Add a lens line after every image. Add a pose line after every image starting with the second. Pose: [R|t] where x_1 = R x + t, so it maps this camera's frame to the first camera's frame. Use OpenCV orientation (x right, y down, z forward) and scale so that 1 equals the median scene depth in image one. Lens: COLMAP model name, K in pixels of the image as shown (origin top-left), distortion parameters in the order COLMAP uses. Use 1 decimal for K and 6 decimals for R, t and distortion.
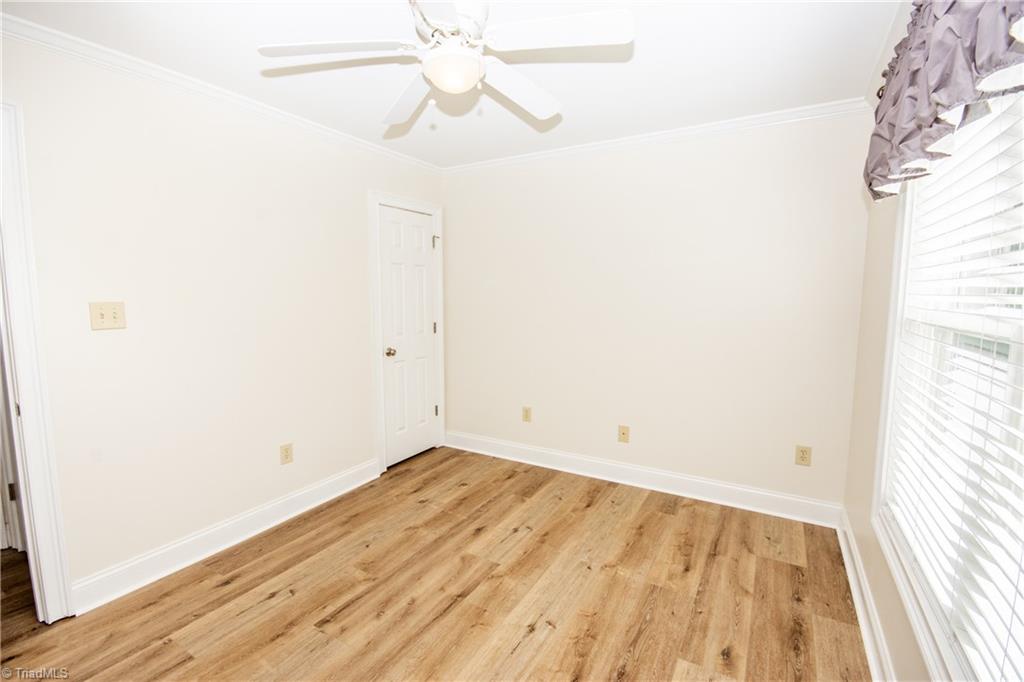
lens RADIAL K [[454.5, 0, 515.9], [0, 454.5, 342.1], [0, 0, 1]] dist [0.016347, -0.016415]
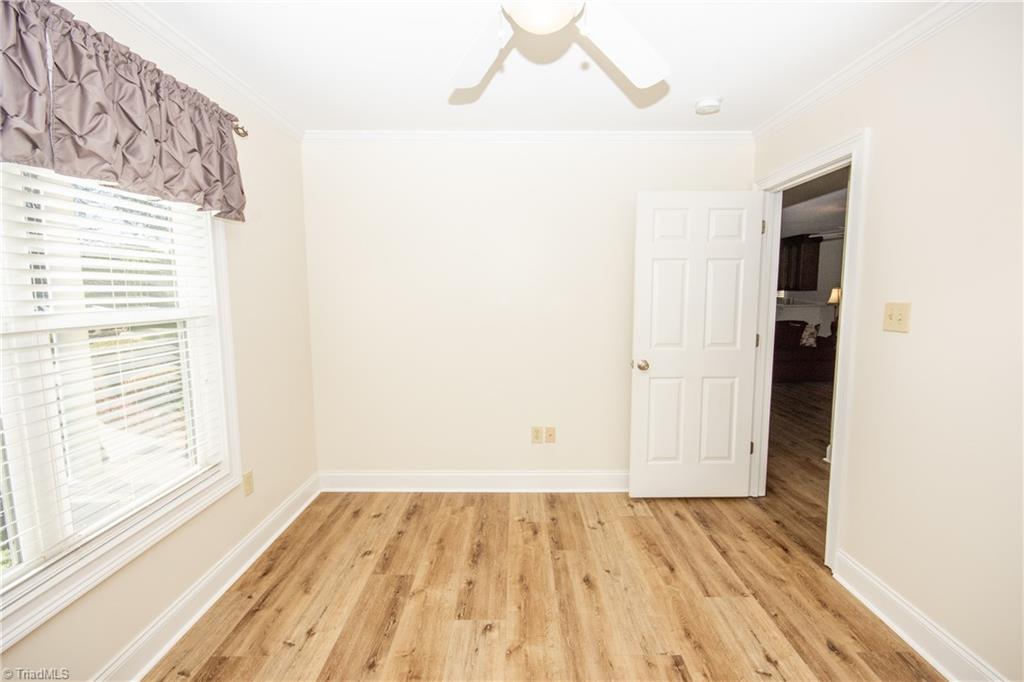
lens RADIAL K [[454.5, 0, 515.9], [0, 454.5, 342.1], [0, 0, 1]] dist [0.016347, -0.016415]
pose [[-0.862883, 0.057080, -0.502170, 0.222773], [-0.048036, 0.979841, 0.193917, -0.133535], [0.503116, 0.191450, -0.842747, 1.225571]]
